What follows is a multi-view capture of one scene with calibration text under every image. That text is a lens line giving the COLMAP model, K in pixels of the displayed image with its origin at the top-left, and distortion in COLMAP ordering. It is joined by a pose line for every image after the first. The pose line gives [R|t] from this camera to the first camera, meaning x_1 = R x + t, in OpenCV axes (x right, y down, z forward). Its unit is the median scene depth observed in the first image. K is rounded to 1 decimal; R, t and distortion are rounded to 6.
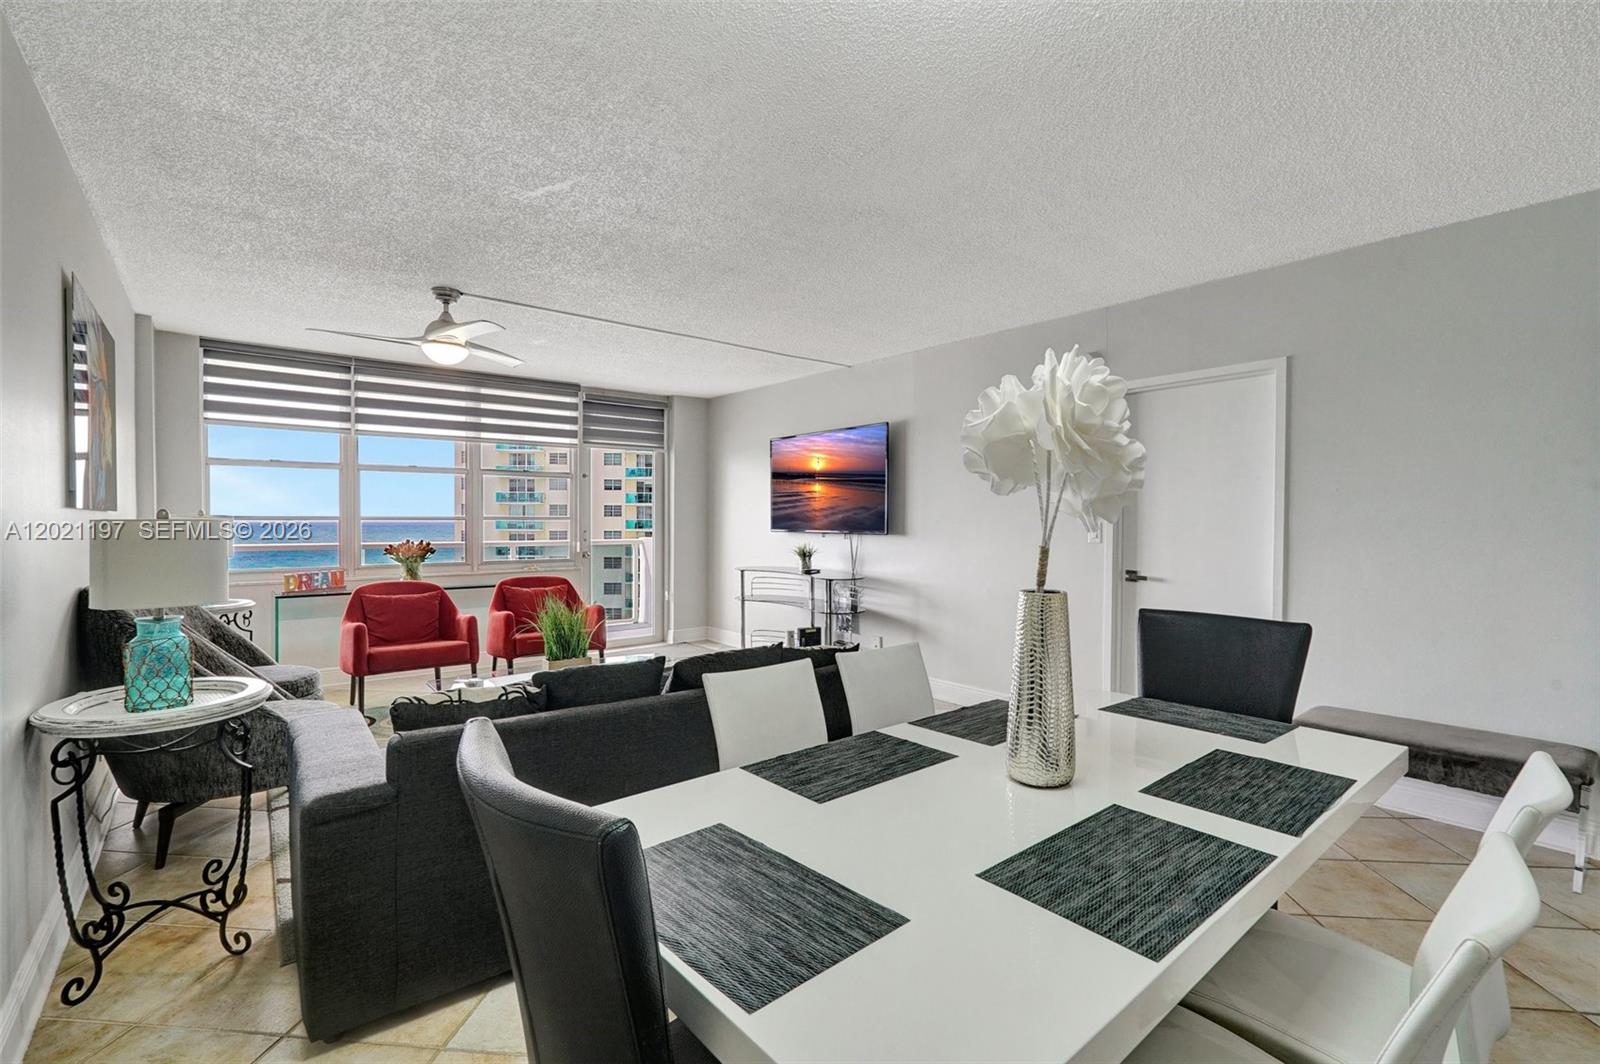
lens RADIAL K [[709.1, 0, 797.8], [0, 709.1, 527.4], [0, 0, 1]] dist [-0.007767, 0.000001]
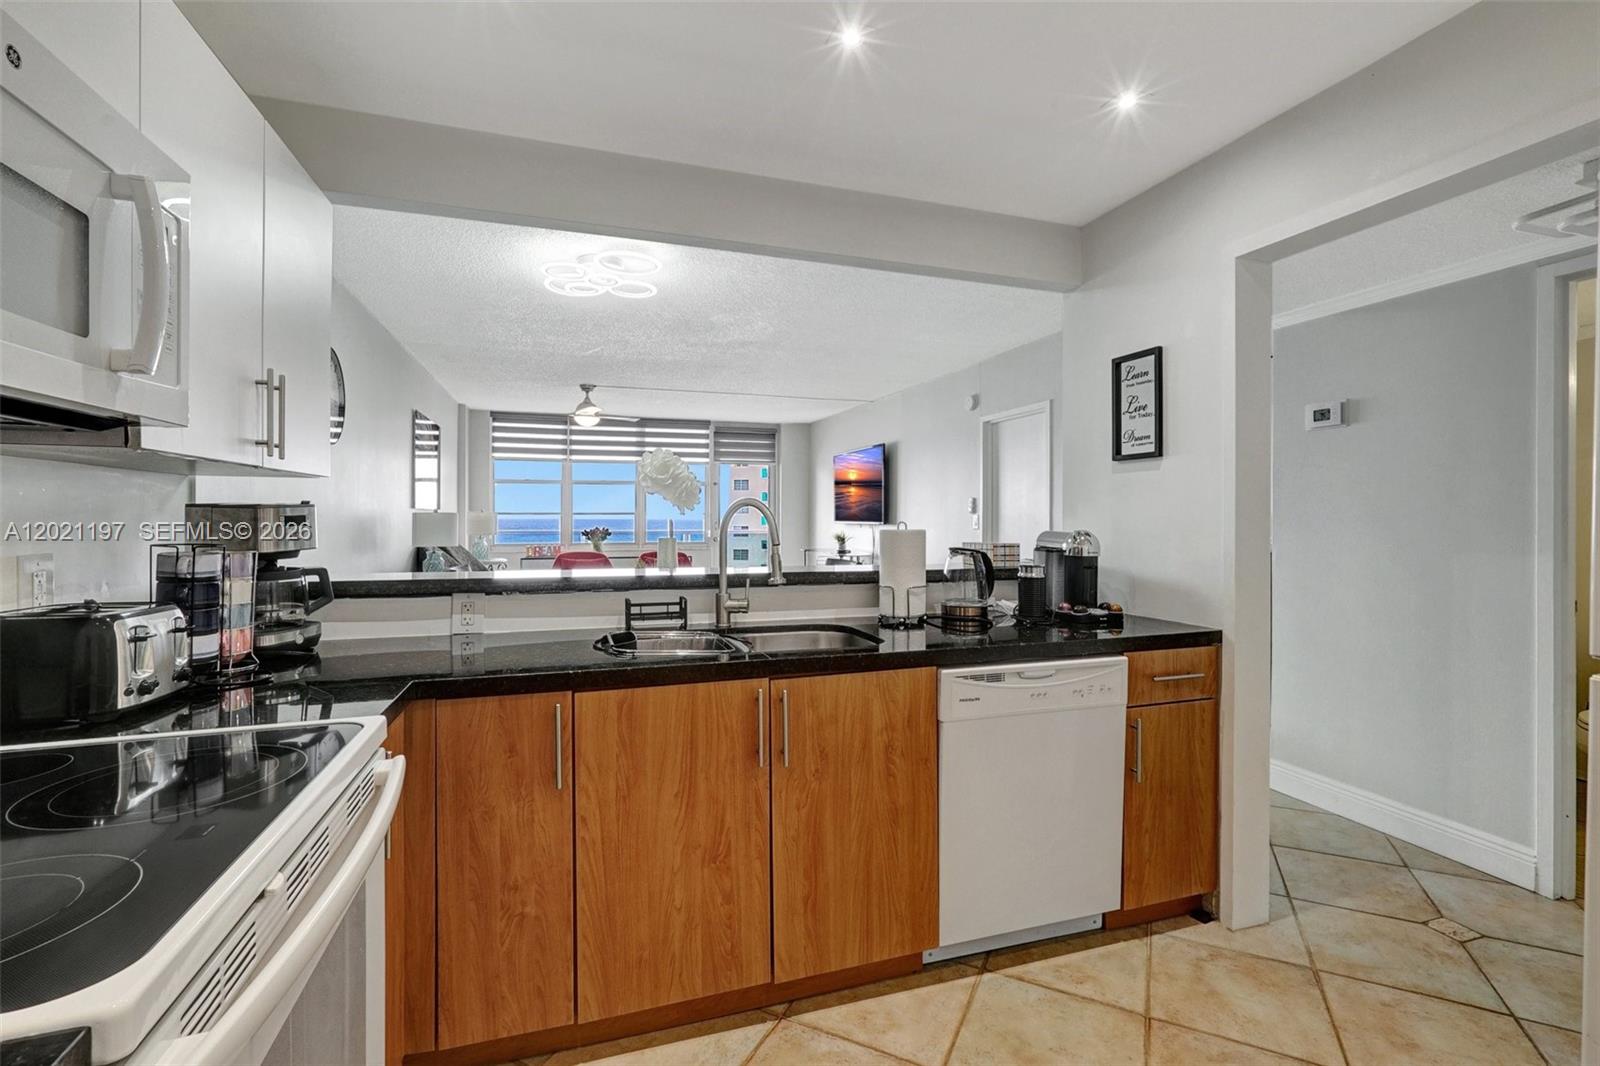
lens RADIAL K [[714.0, 0, 805.8], [0, 714.0, 522.0], [0, 0, 1]] dist [-0.020780, 0.009798]
pose [[0.936294, 0.000923, -0.351216, 0.459794], [-0.002504, 0.999989, -0.004047, 0.010851], [0.351208, 0.004669, 0.936286, -0.343755]]
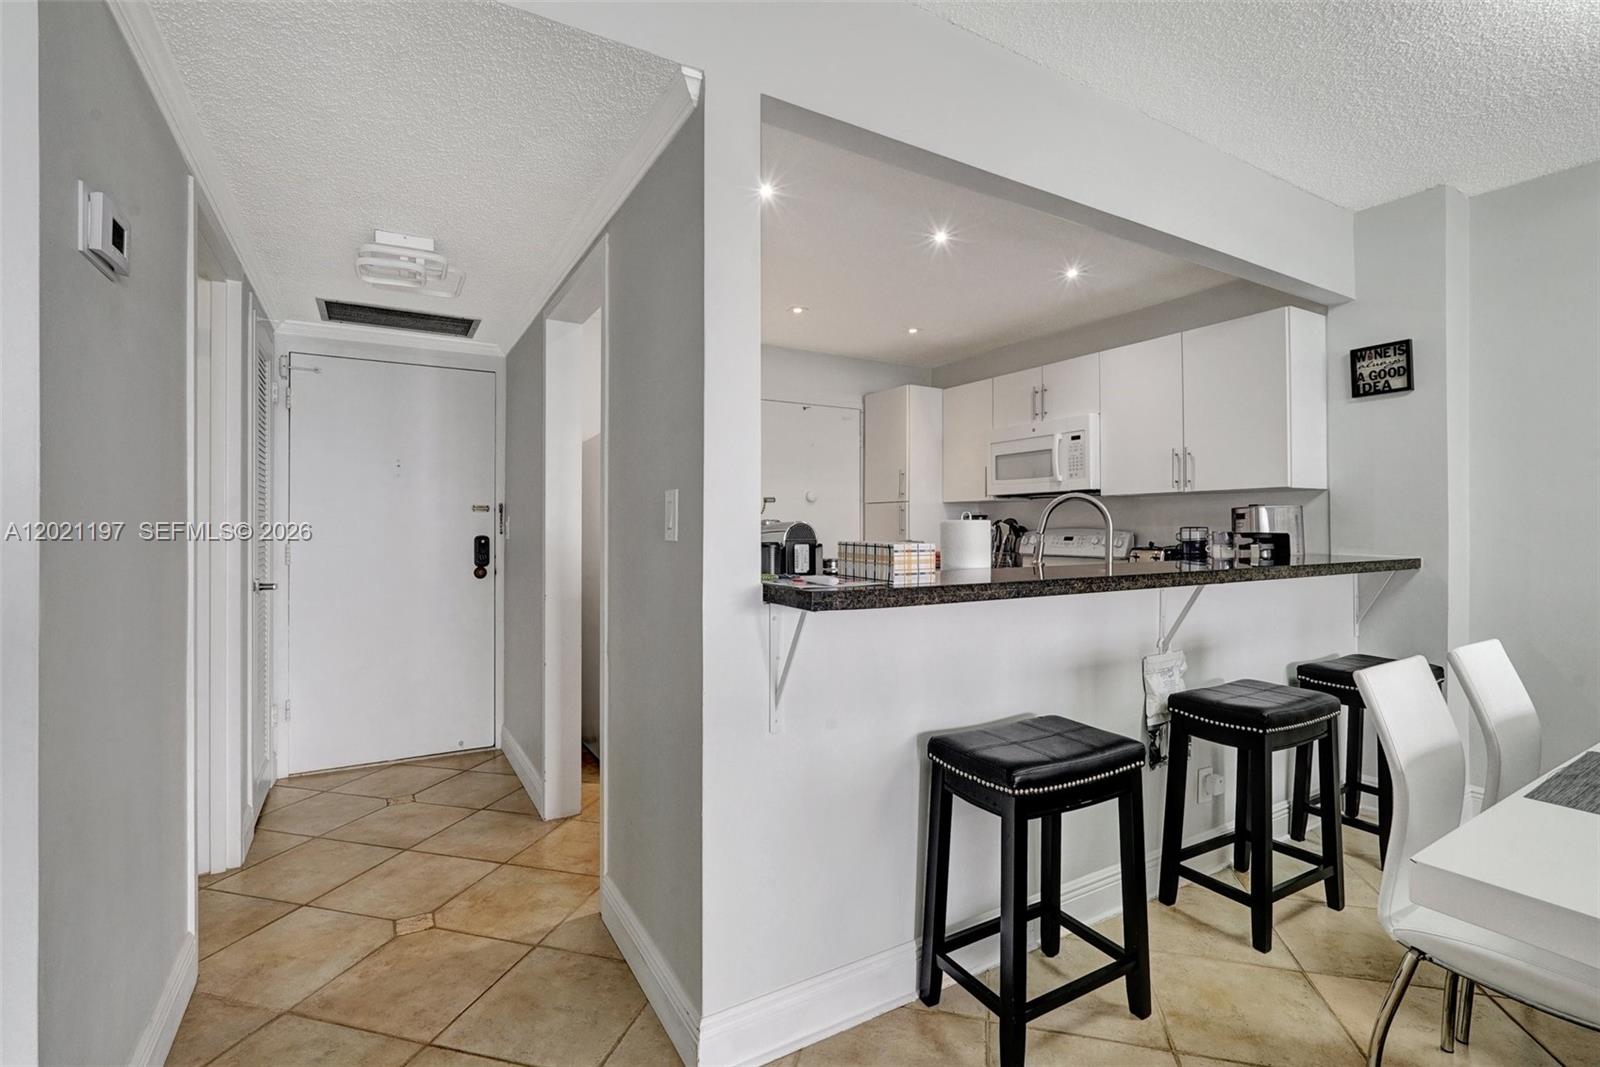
lens RADIAL K [[724.7, 0, 808.5], [0, 724.7, 525.5], [0, 0, 1]] dist [-0.006158, 0.000348]
pose [[-0.989688, -0.003289, 0.143203, 0.389344], [-0.002014, 0.999957, 0.009050, 0.012208], [-0.143227, 0.008668, -0.989652, 0.503803]]
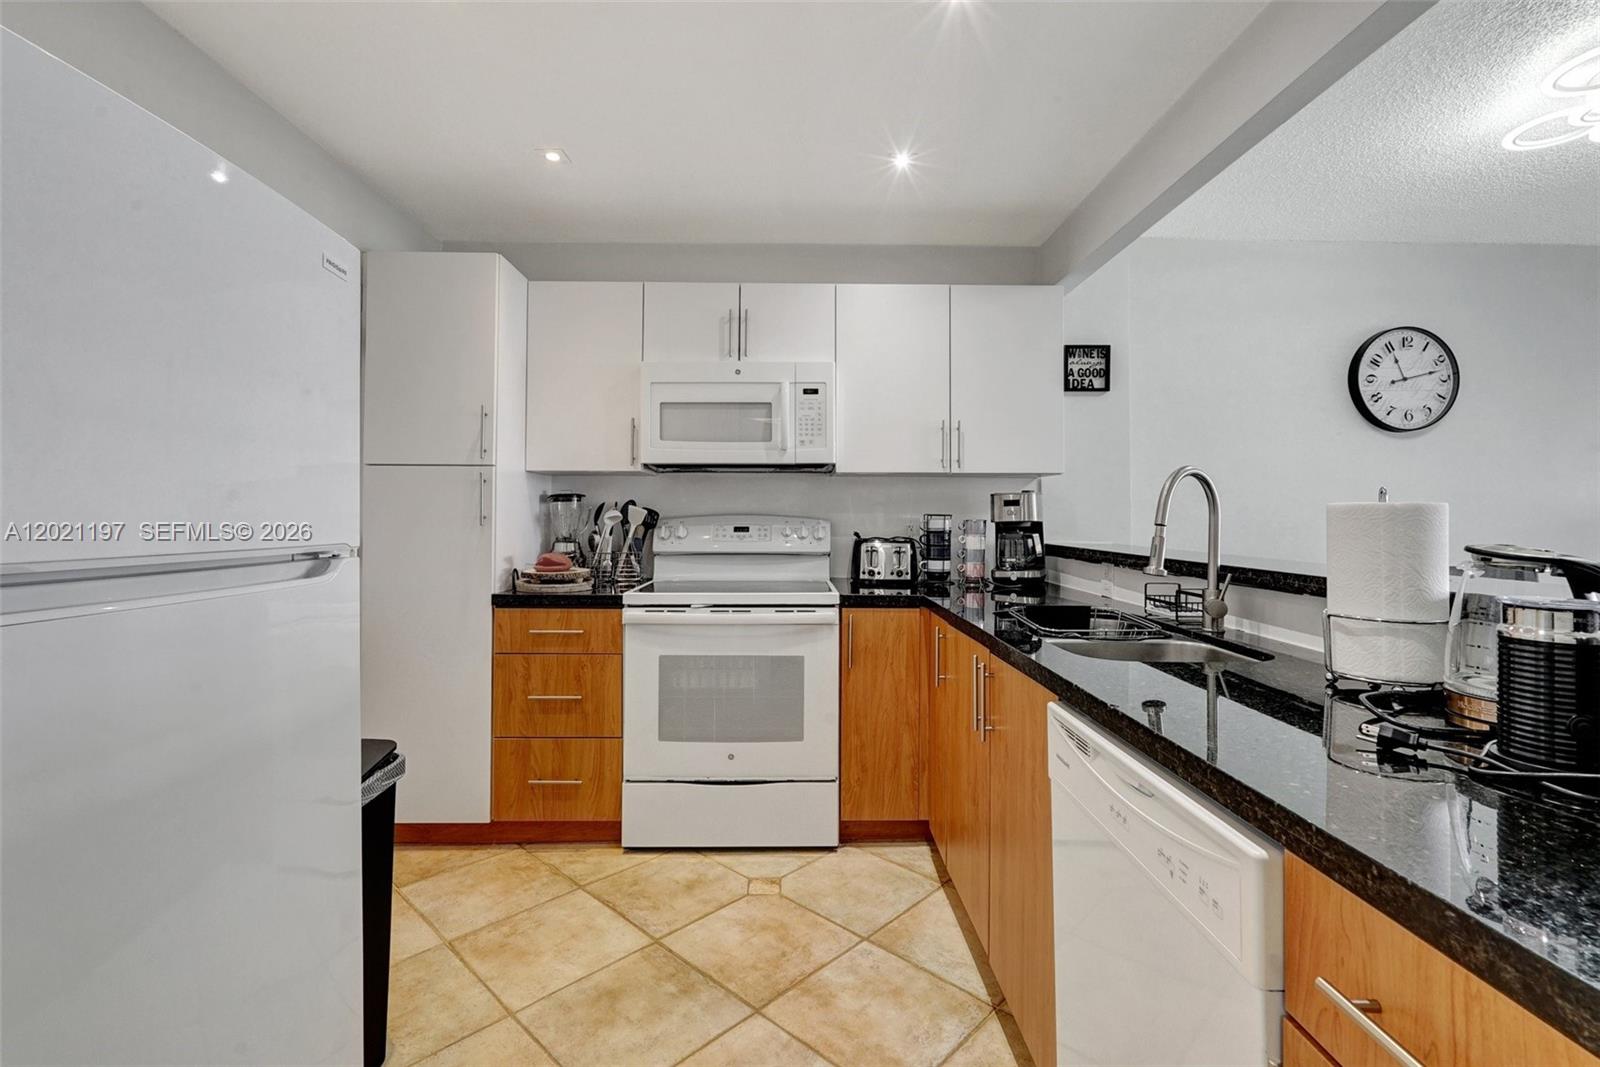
lens RADIAL K [[724.7, 0, 808.5], [0, 724.7, 525.5], [0, 0, 1]] dist [-0.006158, 0.000348]
pose [[-0.613796, 0.002397, -0.789461, 0.640245], [-0.014779, 0.999785, 0.014526, 0.020617], [0.789327, 0.020583, -0.613628, 0.089968]]
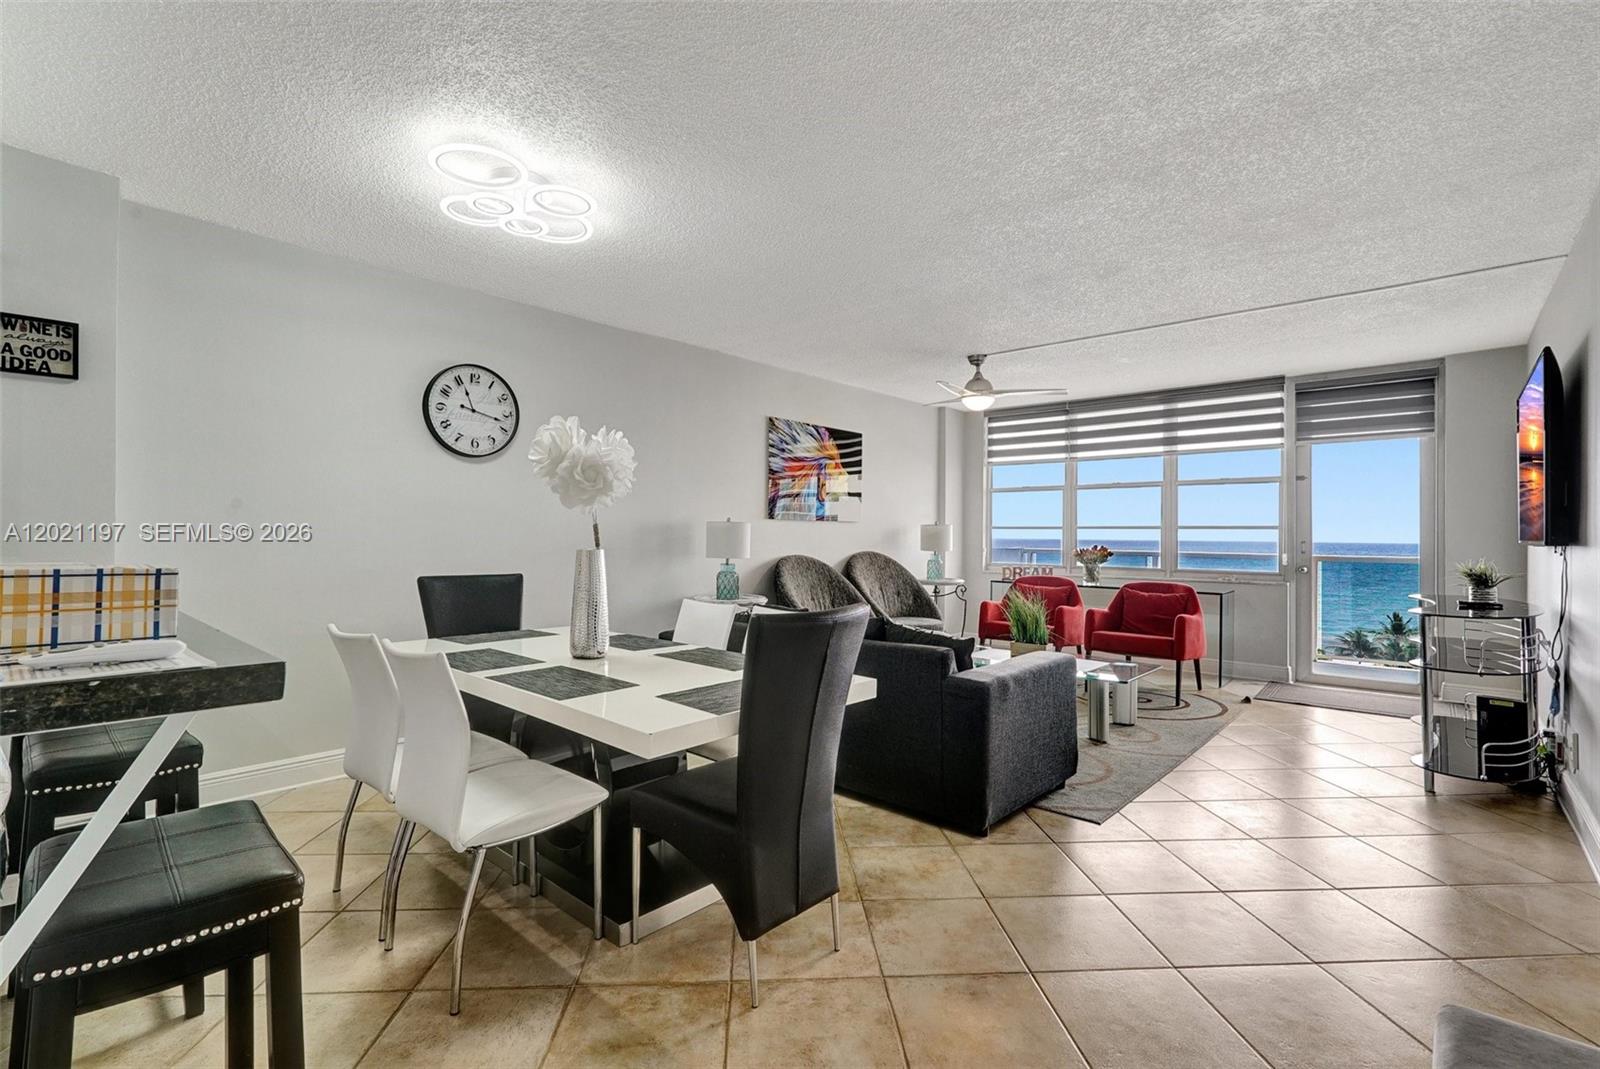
lens RADIAL K [[724.7, 0, 808.5], [0, 724.7, 526.5], [0, 0, 1]] dist [-0.006158, 0.000348]
pose [[0.167094, -0.011425, -0.985875, 0.580216], [-0.018045, 0.999730, -0.014644, 0.012820], [0.985776, 0.020237, 0.166843, 0.320301]]
